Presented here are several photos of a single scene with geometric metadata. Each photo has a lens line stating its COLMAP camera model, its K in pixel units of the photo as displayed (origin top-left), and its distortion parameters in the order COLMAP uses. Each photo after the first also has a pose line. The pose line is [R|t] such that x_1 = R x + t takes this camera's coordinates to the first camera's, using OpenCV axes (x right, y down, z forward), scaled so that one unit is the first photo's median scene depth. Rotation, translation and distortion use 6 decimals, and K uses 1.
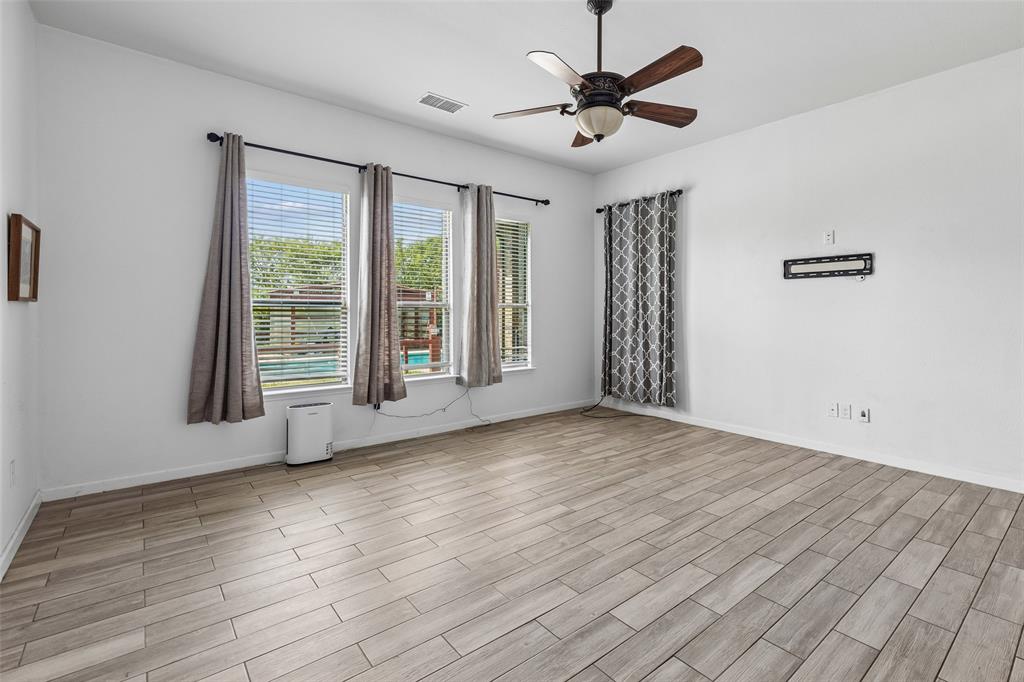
lens RADIAL K [[476.9, 0, 525.2], [0, 476.9, 313.0], [0, 0, 1]] dist [0.002784, 0.000691]
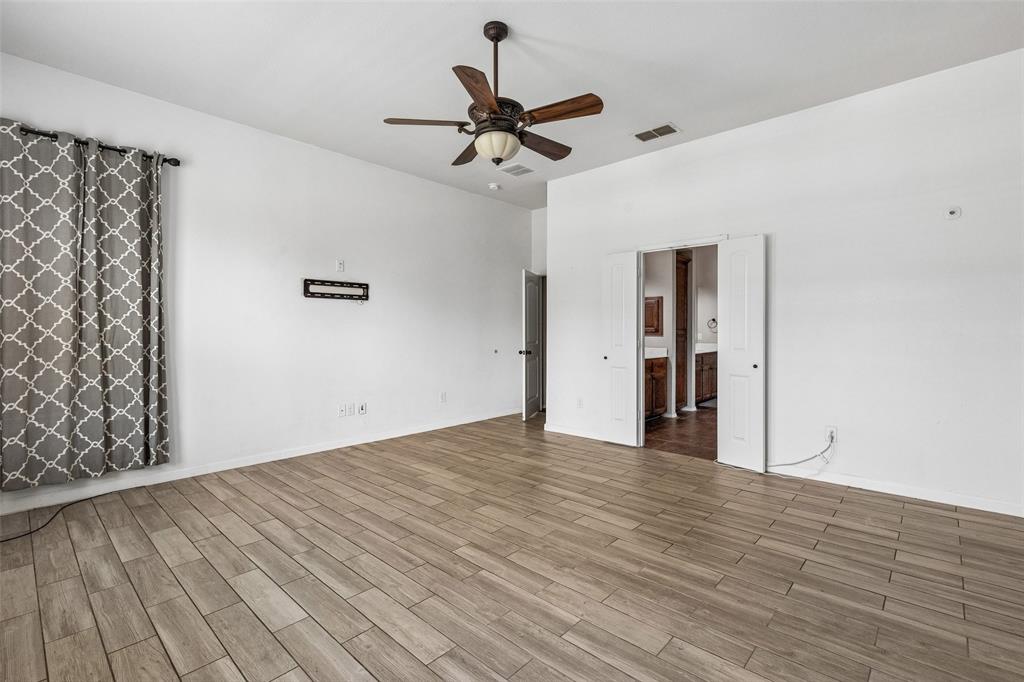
lens RADIAL K [[460.0, 0, 522.4], [0, 460.0, 333.4], [0, 0, 1]] dist [-0.000091, -0.000169]
pose [[-0.155892, -0.007286, 0.987747, -0.608053], [0.001695, 0.999969, 0.007643, 0.001680], [-0.987773, 0.002866, -0.155875, 0.799997]]
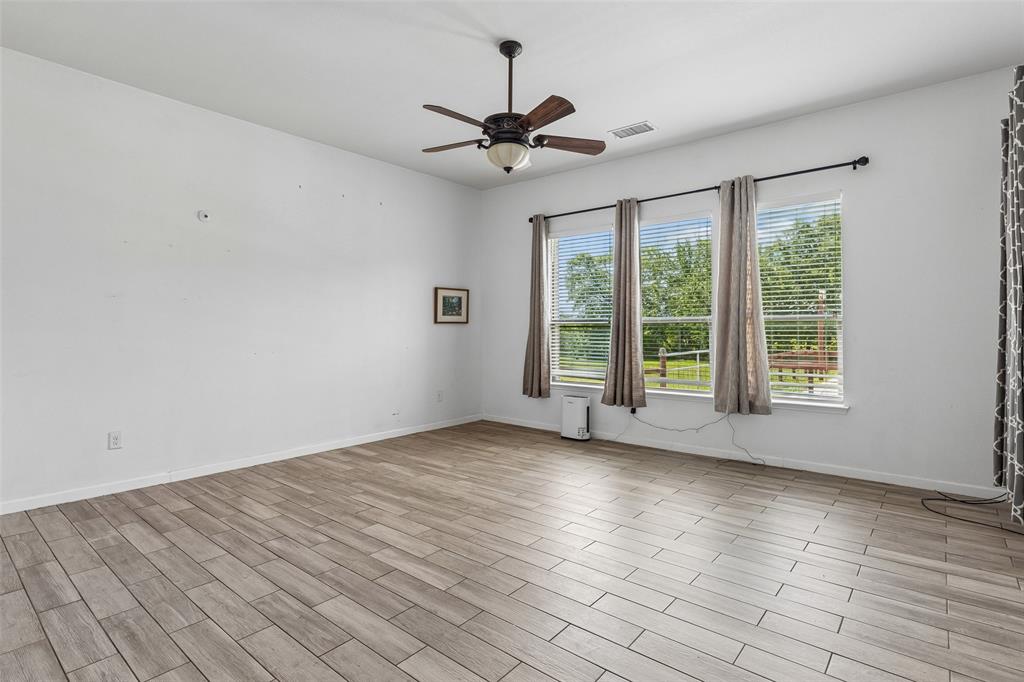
lens RADIAL K [[515.2, 0, 515.8], [0, 515.2, 319.2], [0, 0, 1]] dist [-0.002283, -0.000212]
pose [[0.186556, -0.020765, -0.982225, 0.966441], [-0.000248, 0.999776, -0.021183, 0.006105], [0.982444, 0.004196, 0.186509, 0.576550]]
